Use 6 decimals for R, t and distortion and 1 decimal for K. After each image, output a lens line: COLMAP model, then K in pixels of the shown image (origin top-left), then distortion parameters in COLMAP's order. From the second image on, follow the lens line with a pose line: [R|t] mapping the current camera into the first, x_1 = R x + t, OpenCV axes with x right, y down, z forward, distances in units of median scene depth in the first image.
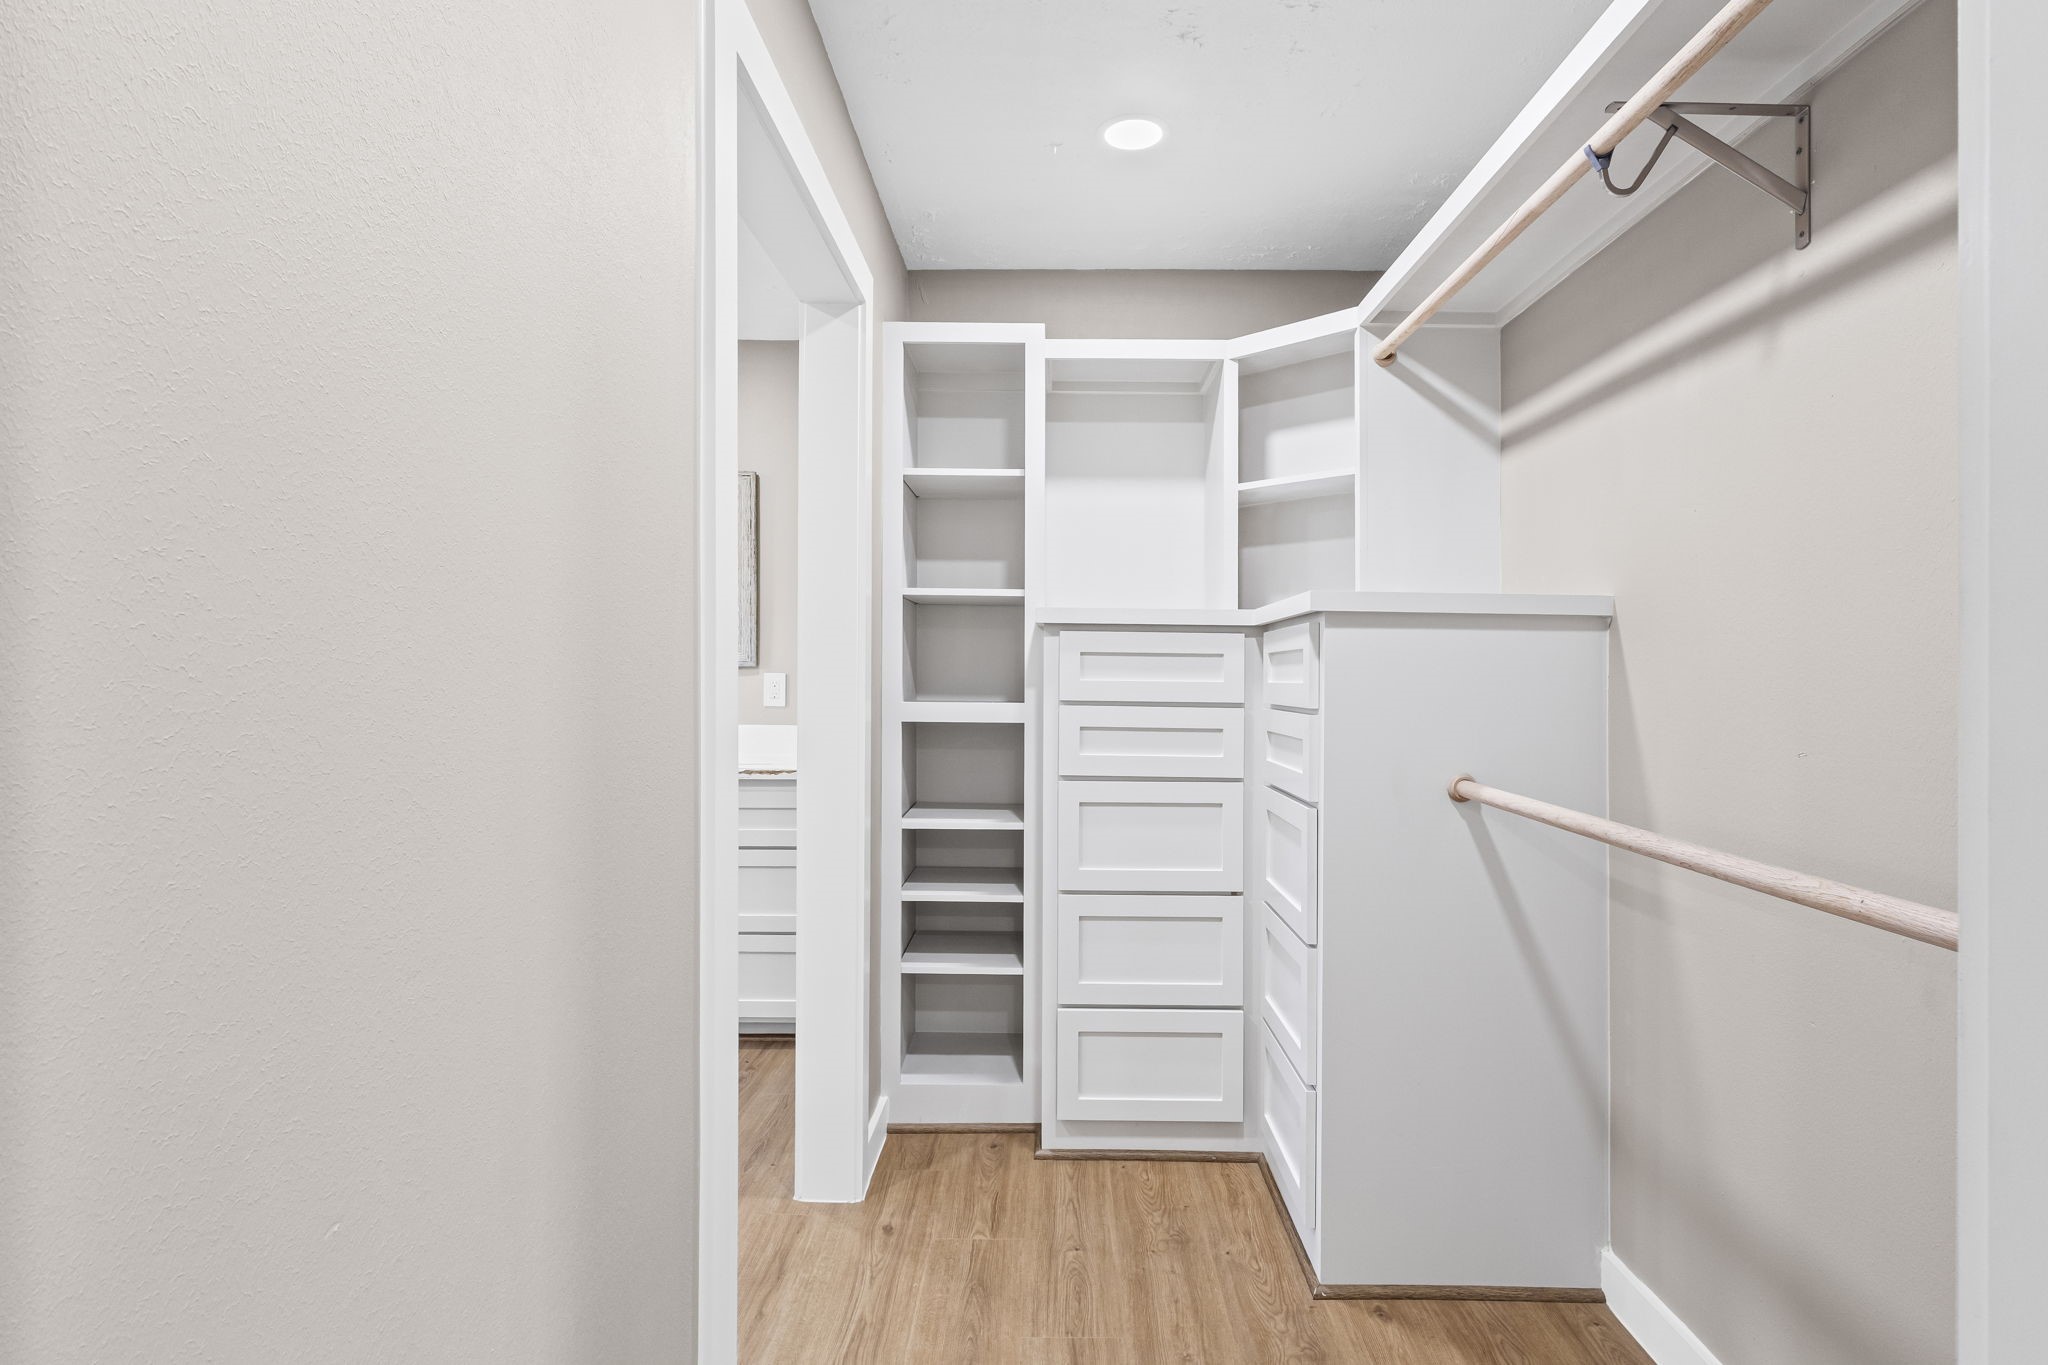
lens RADIAL K [[1009.5, 0, 1018.8], [0, 1009.5, 692.3], [0, 0, 1]] dist [-0.000227, 0.000577]
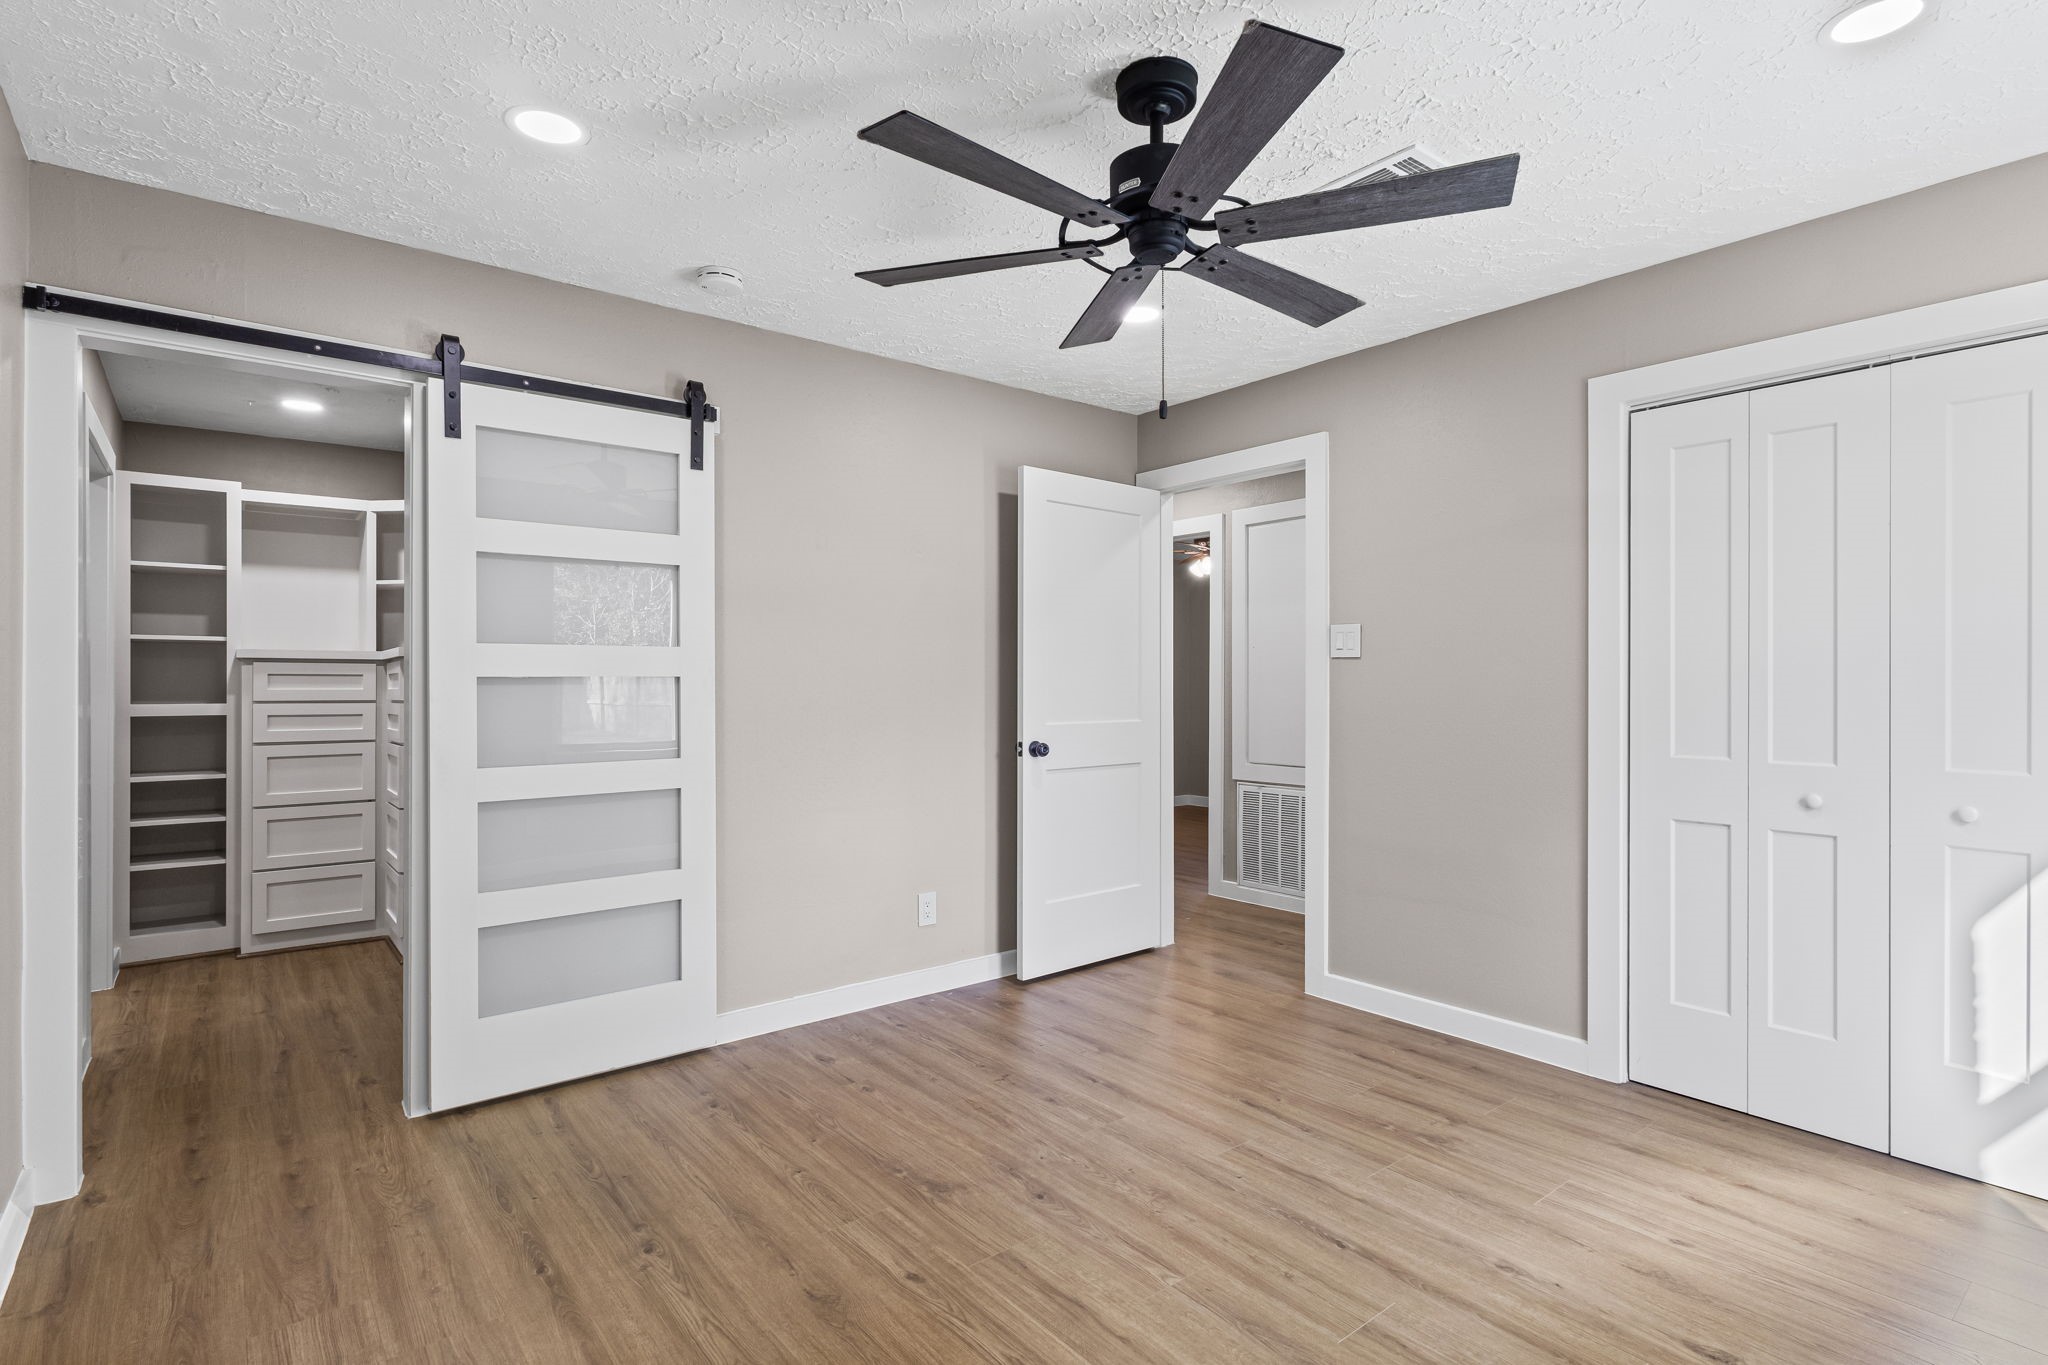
lens RADIAL K [[1027.4, 0, 1075.8], [0, 1027.4, 679.4], [0, 0, 1]] dist [-0.000845, -0.001980]
pose [[0.774155, -0.005169, 0.632974, 0.019548], [0.026886, 0.999333, -0.024722, 0.051020], [-0.632424, 0.036157, 0.773778, -1.252808]]
